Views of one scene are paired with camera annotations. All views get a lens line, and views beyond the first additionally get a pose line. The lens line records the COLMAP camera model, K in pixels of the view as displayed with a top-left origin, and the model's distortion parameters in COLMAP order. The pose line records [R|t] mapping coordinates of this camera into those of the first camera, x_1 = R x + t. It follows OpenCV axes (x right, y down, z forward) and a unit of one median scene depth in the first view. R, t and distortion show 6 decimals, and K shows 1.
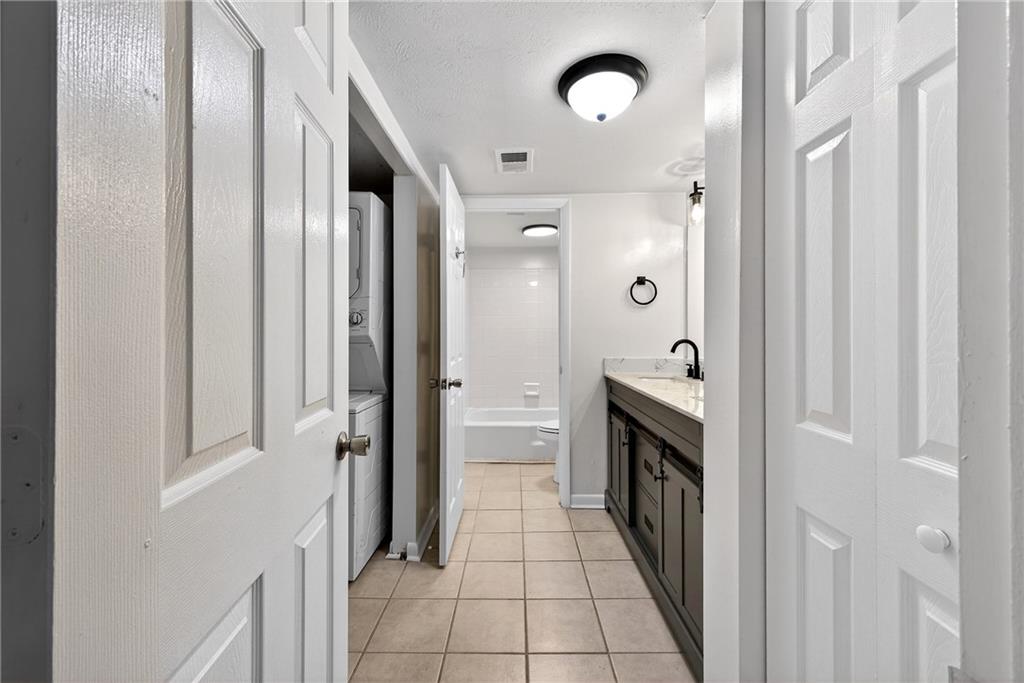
lens RADIAL K [[404.4, 0, 512.0], [0, 404.4, 336.8], [0, 0, 1]] dist [0.013402, -0.000199]
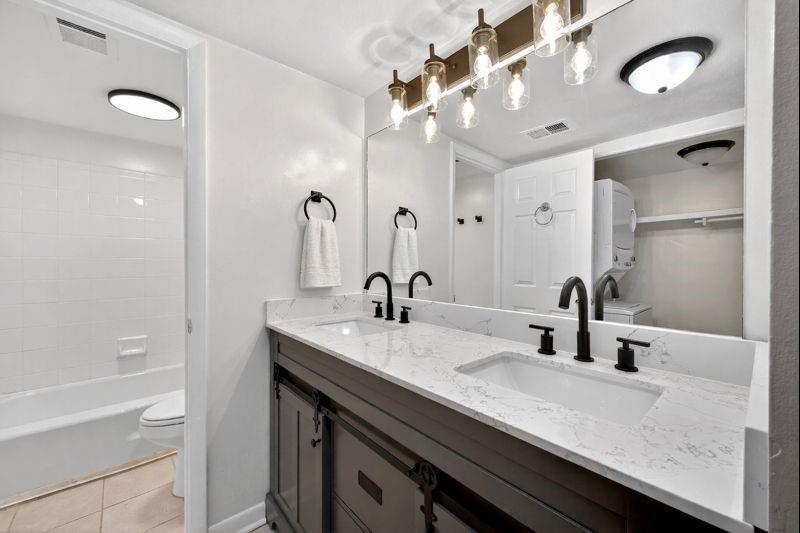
lens RADIAL K [[312.5, 0, 402.8], [0, 312.5, 264.1], [0, 0, 1]] dist [0.013577, 0.000013]
pose [[0.748505, 0.000808, 0.663129, 0.050996], [0.016062, 0.999684, -0.019349, 0.003663], [-0.662935, 0.025134, 0.748255, 0.459059]]
